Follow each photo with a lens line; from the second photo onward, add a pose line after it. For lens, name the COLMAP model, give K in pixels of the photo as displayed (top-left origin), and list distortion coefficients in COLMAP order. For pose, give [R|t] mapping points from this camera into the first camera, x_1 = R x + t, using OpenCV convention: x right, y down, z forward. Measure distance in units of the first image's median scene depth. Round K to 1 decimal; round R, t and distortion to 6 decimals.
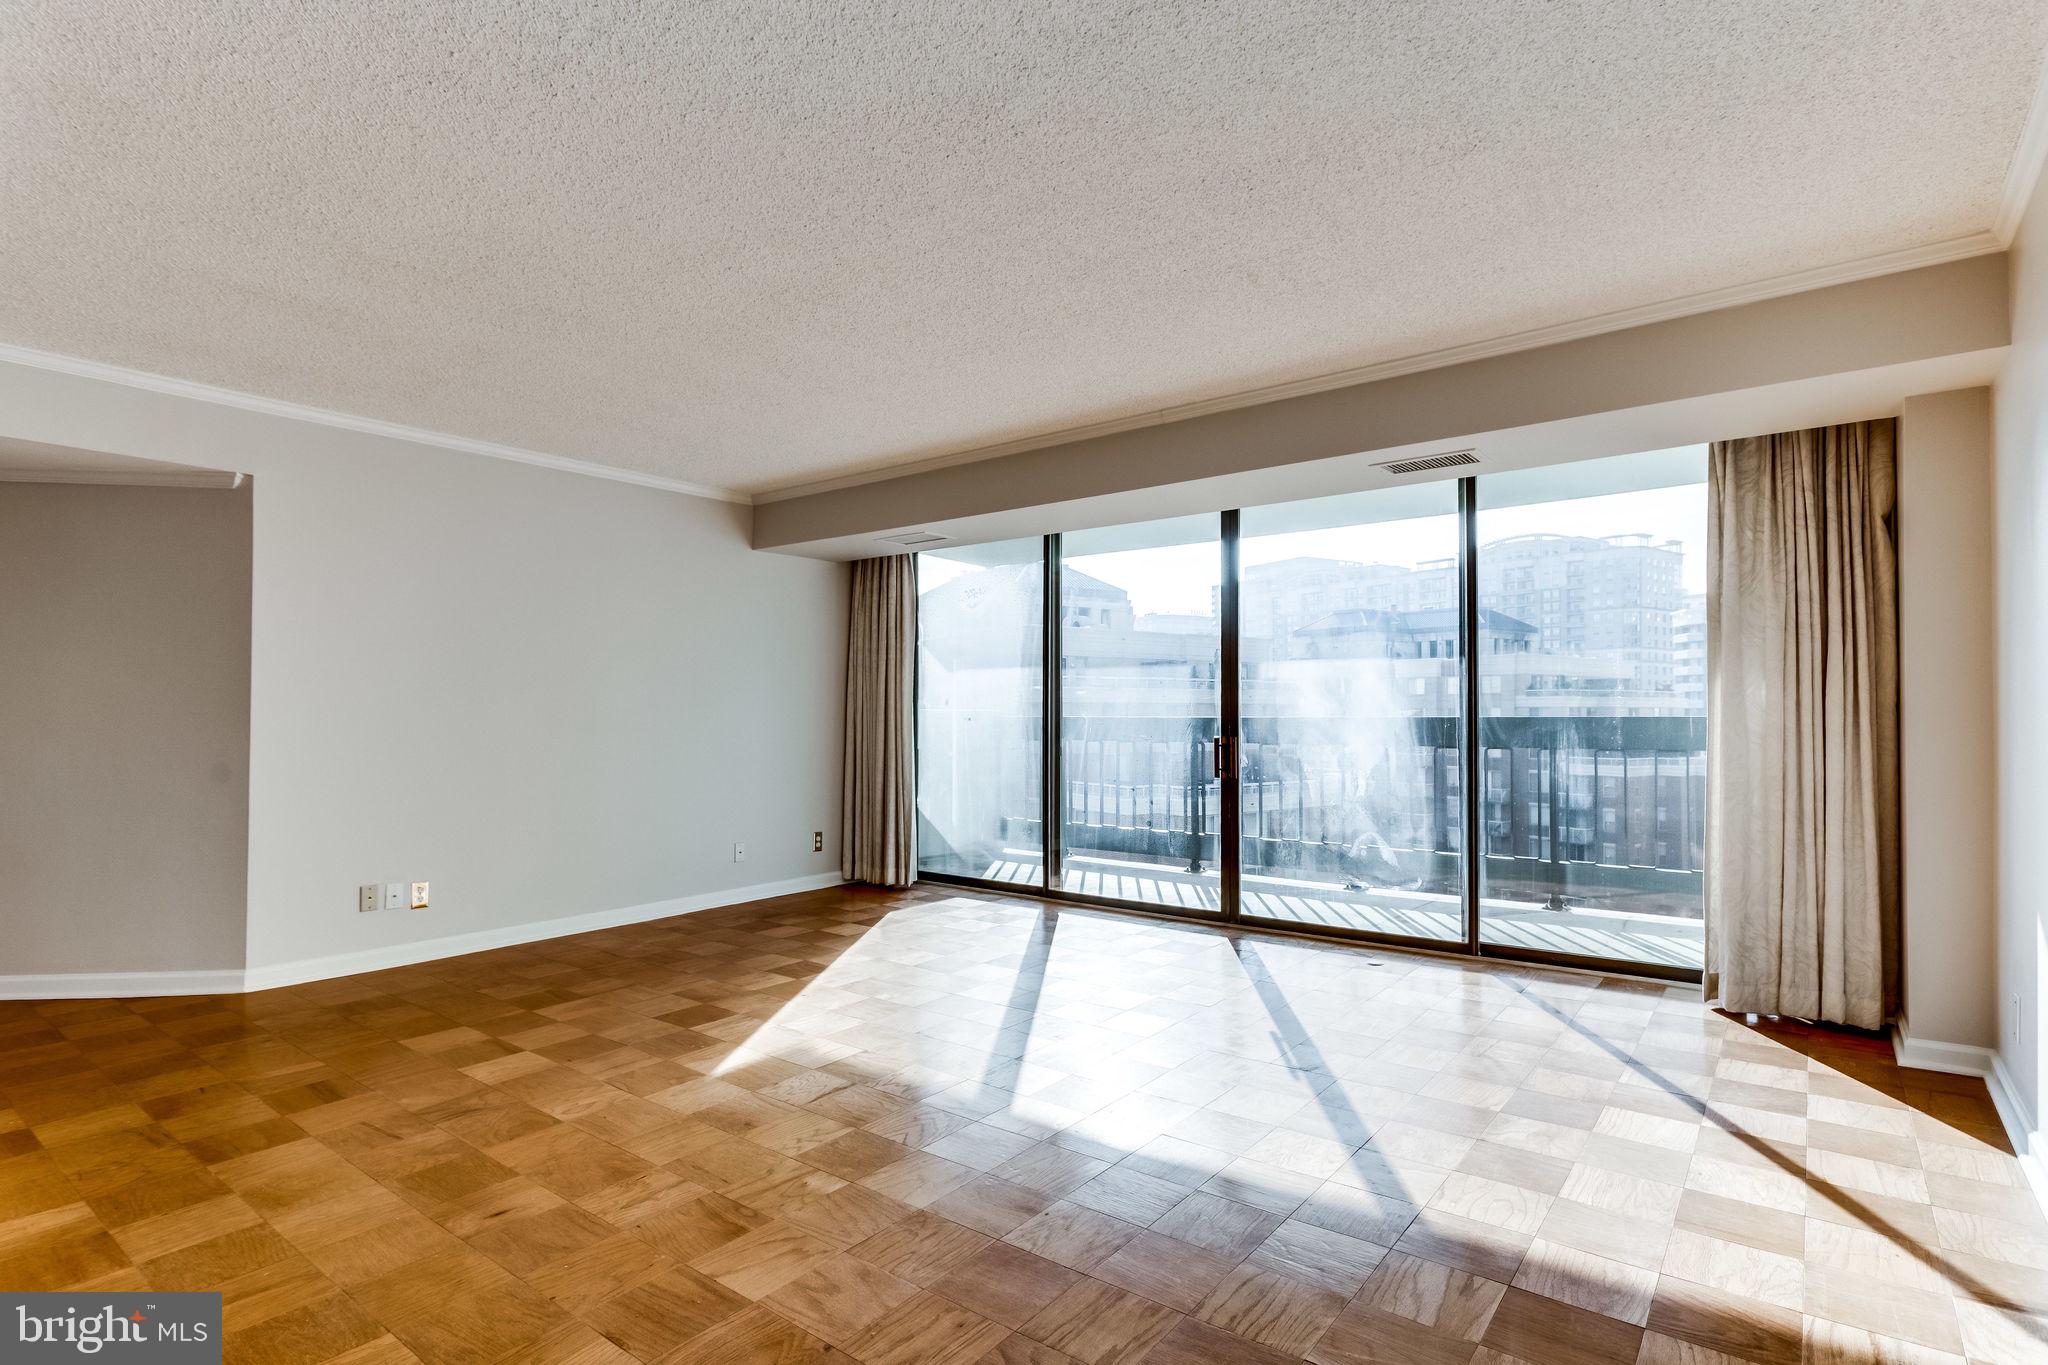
lens RADIAL K [[1010.8, 0, 1023.8], [0, 1010.8, 722.1], [0, 0, 1]] dist [0.008602, -0.000670]
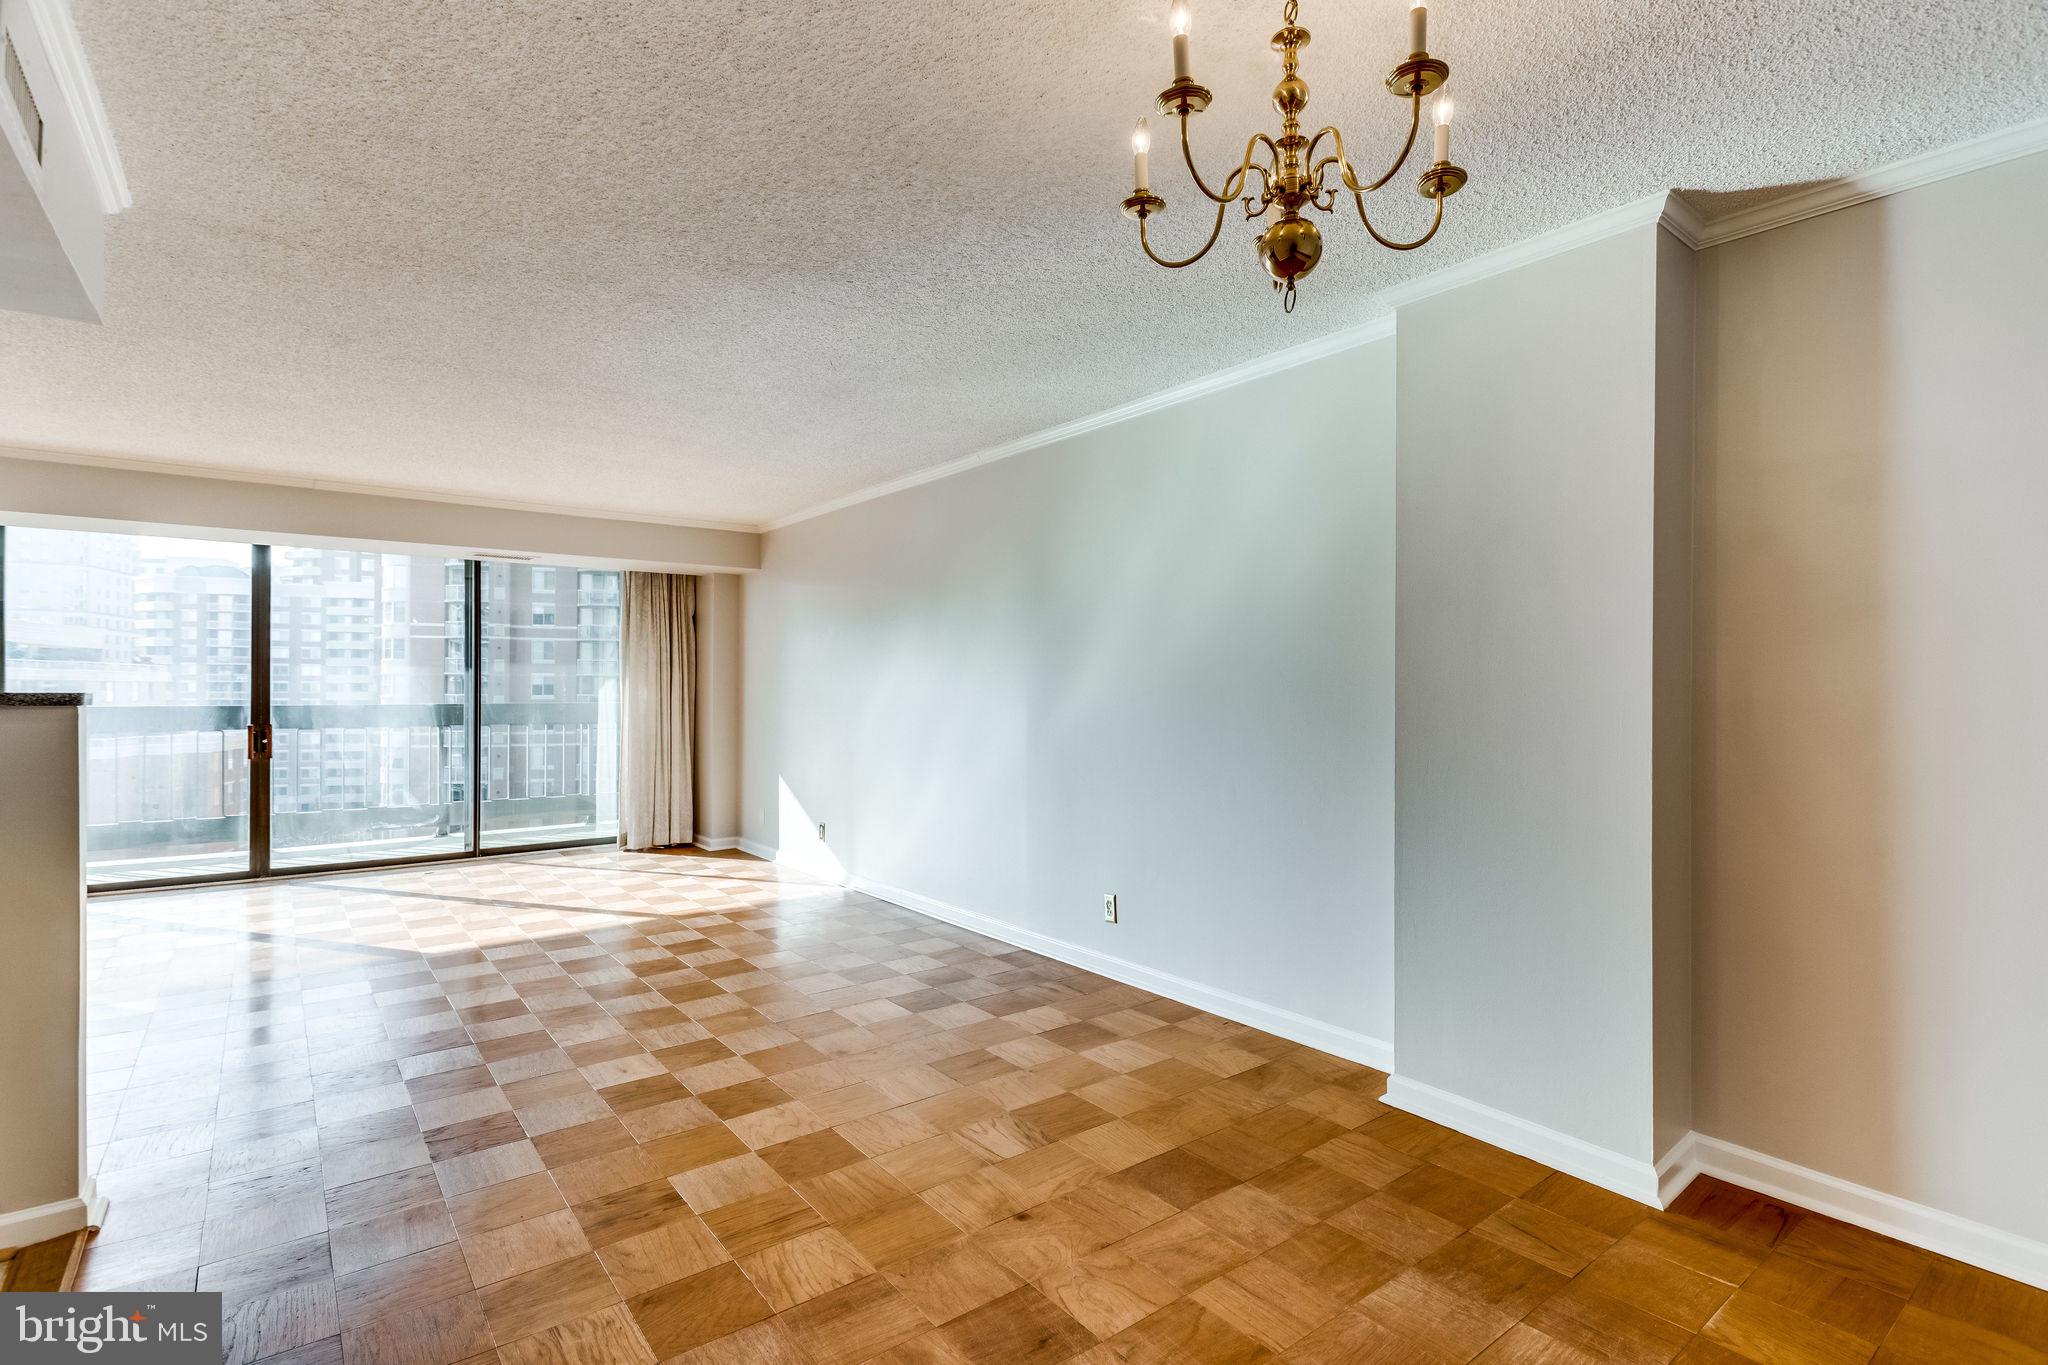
lens RADIAL K [[1010.8, 0, 1035.2], [0, 1010.8, 674.3], [0, 0, 1]] dist [0.008602, -0.000670]
pose [[0.253113, 0.016057, 0.967304, -0.963017], [0.004529, 0.999832, -0.017782, -0.025051], [-0.967426, 0.008881, 0.252997, -0.267088]]
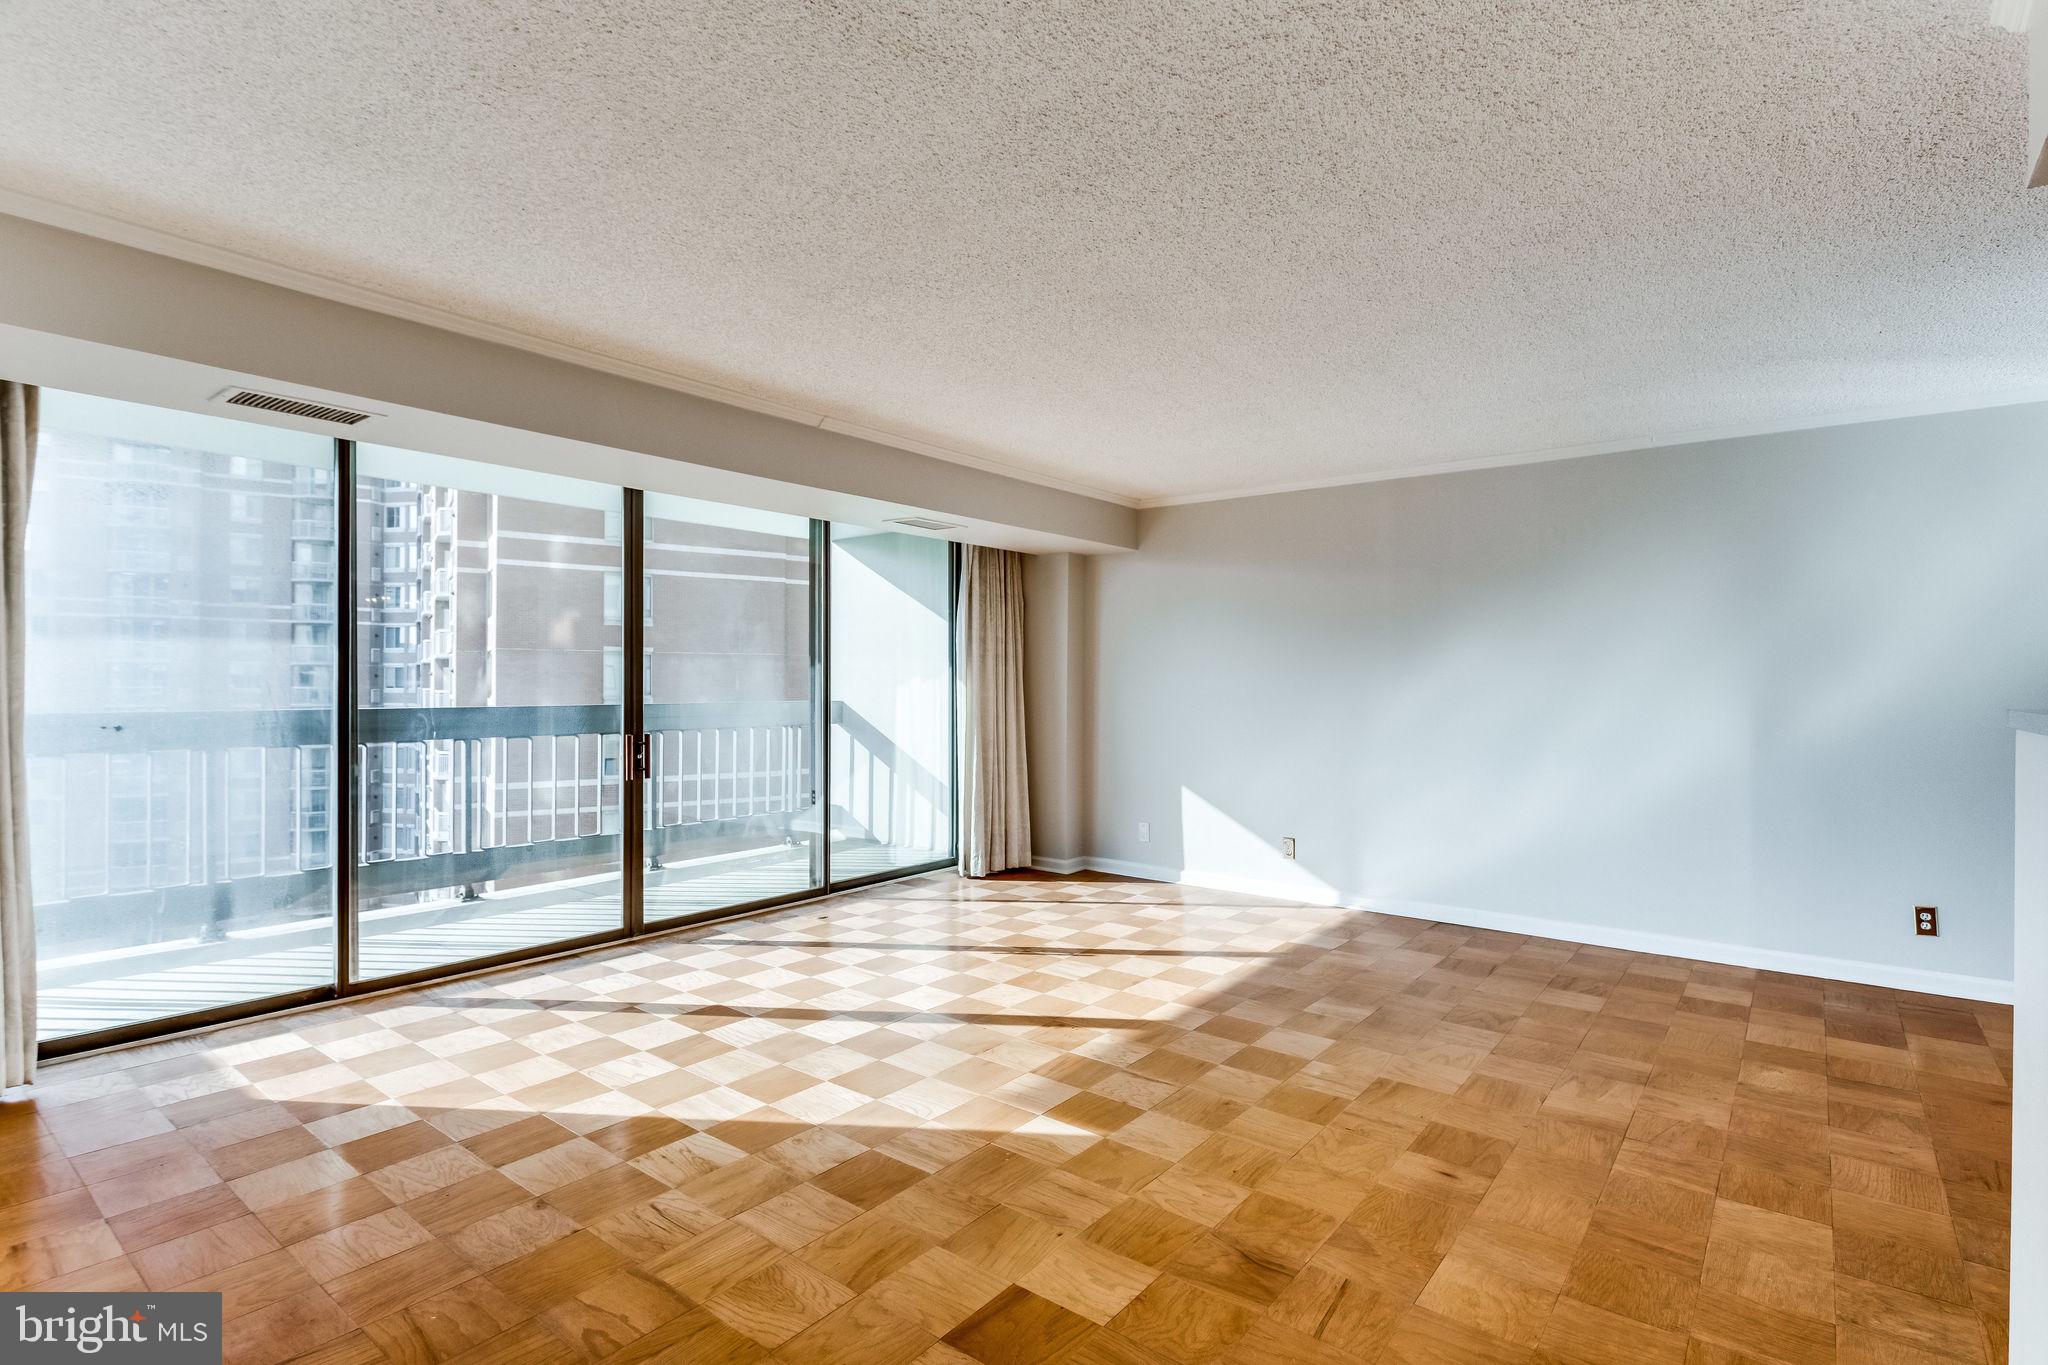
lens RADIAL K [[1010.8, 0, 1040.3], [0, 1010.8, 683.9], [0, 0, 1]] dist [0.008602, -0.000670]
pose [[-0.006555, 0.000531, 0.999978, -0.918581], [0.001280, 0.999999, -0.000523, -0.037100], [-0.999978, 0.001277, -0.006556, 0.813595]]
